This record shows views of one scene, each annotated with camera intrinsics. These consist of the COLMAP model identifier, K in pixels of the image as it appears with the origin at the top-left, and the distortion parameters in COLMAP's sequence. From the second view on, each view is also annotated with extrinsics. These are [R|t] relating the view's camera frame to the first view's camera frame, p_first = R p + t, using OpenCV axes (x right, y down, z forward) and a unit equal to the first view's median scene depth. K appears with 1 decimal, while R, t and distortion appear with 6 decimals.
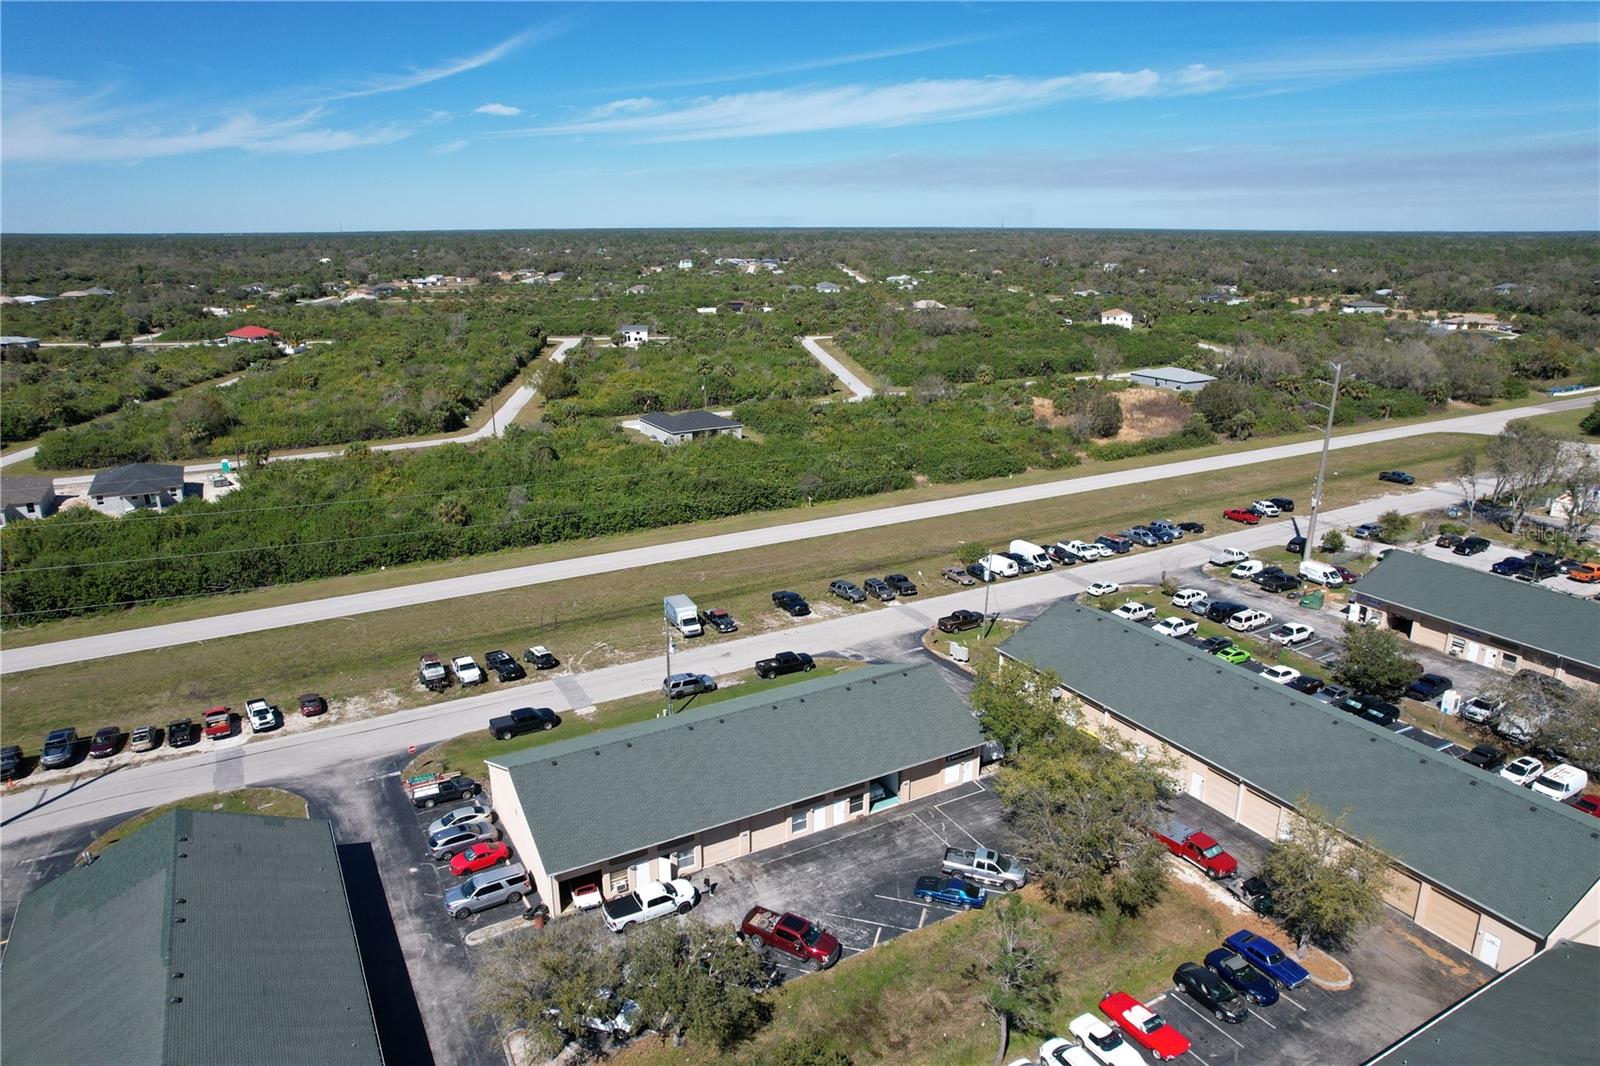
lens RADIAL K [[1025.0, 0, 800.0], [0, 1025.0, 533.0], [0, 0, 1]] dist [-0.050007, 0.000009]
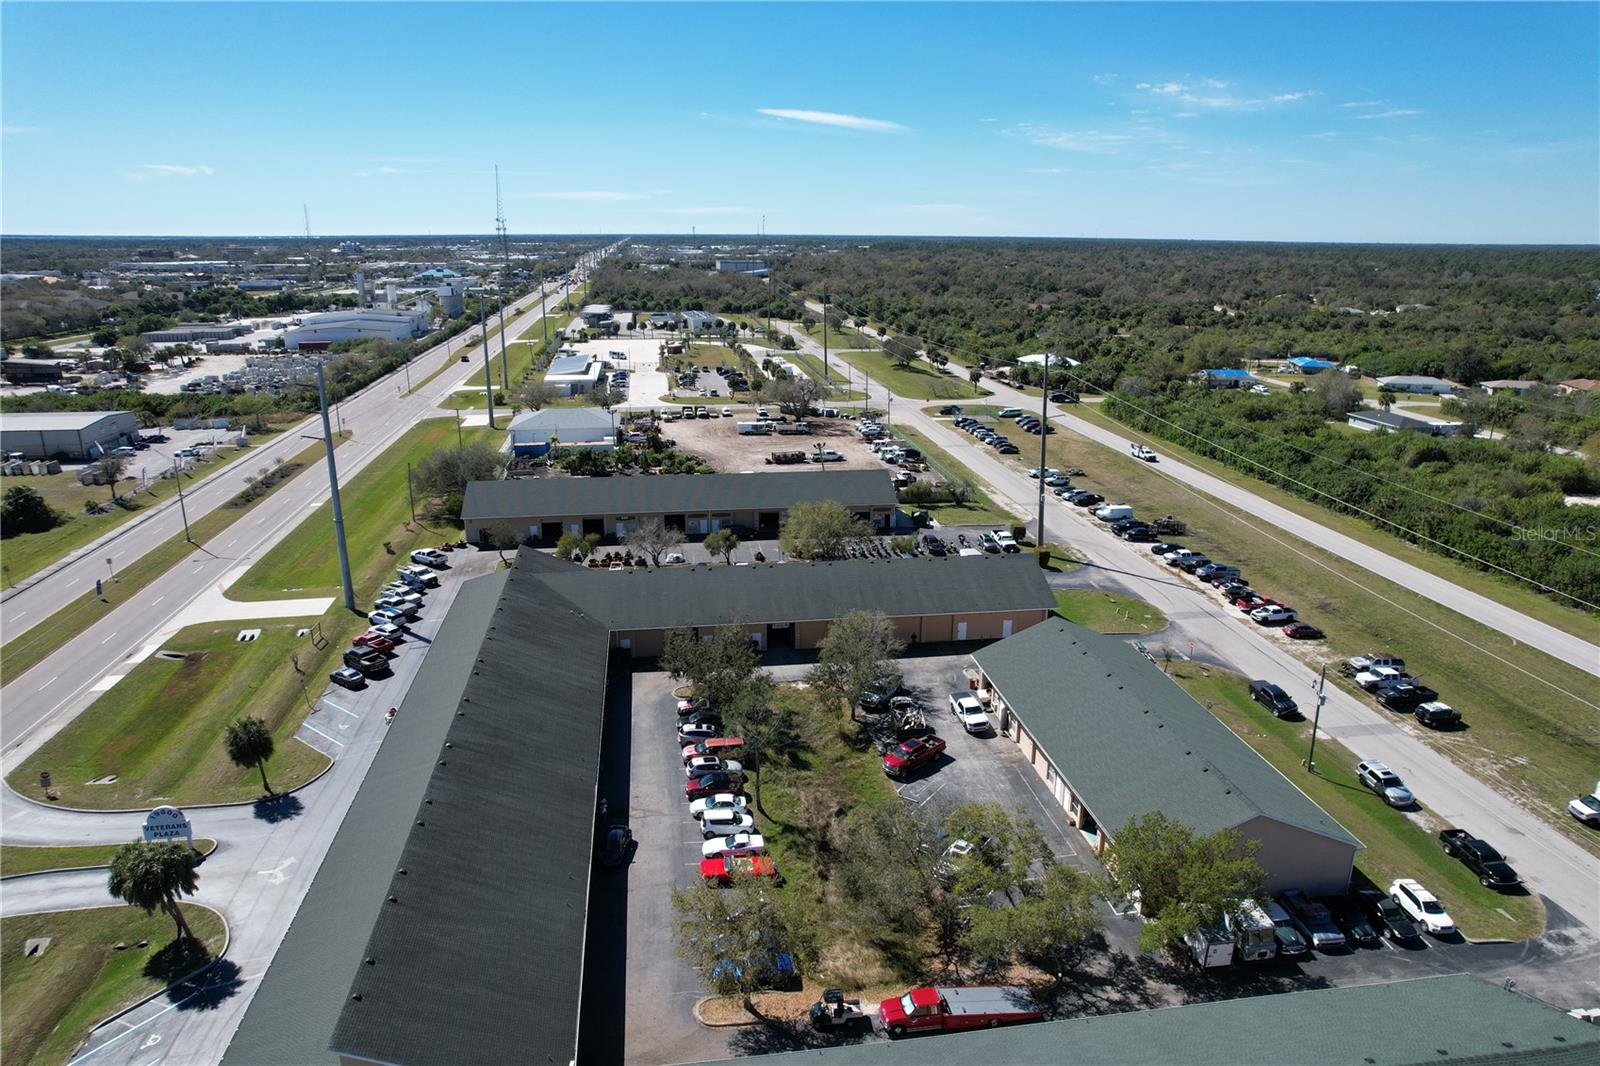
lens RADIAL K [[1017.8, 0, 800.5], [0, 1017.8, 549.8], [0, 0, 1]] dist [-0.077072, 0.068172]
pose [[-0.364159, 0.279407, -0.888437, 1.046055], [-0.273170, 0.879937, 0.388702, -0.295978], [0.890374, 0.384244, -0.244112, 0.966767]]
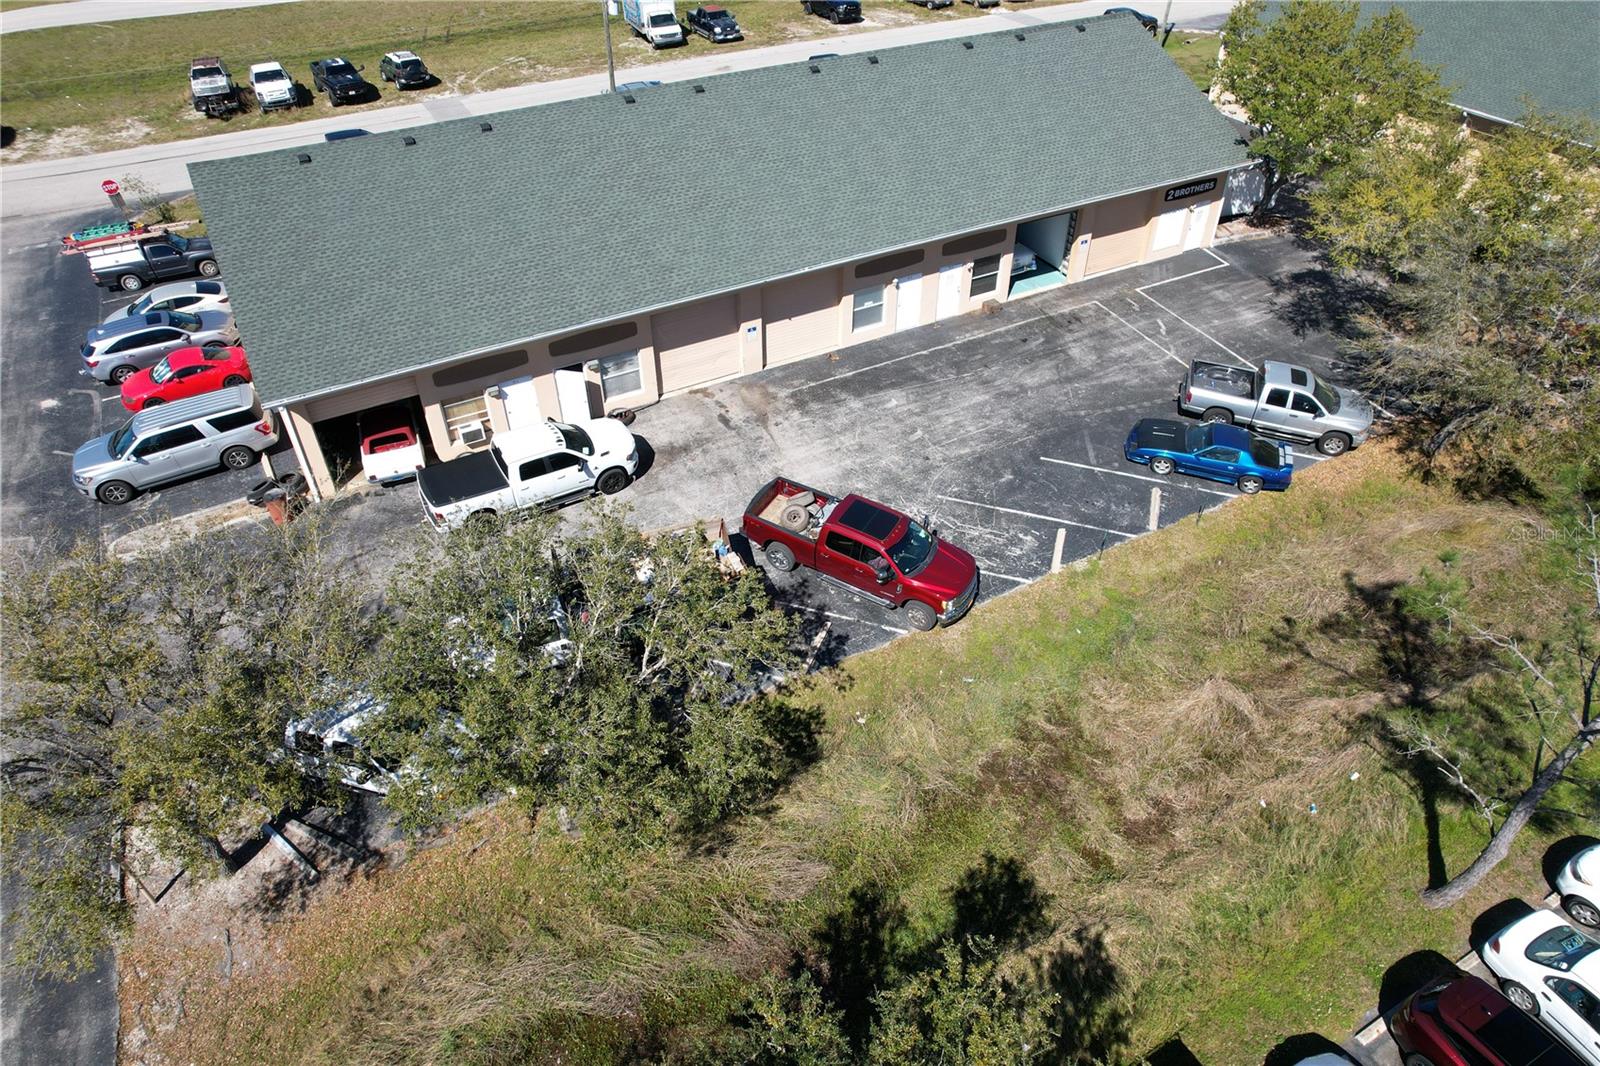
lens RADIAL K [[1017.8, 0, 800.5], [0, 1017.8, 549.8], [0, 0, 1]] dist [-0.077072, 0.068172]
pose [[0.999810, 0.011934, -0.015388, -0.024004], [-0.004498, 0.910346, 0.413825, 0.199173], [0.018947, -0.413677, 0.910227, 0.549232]]
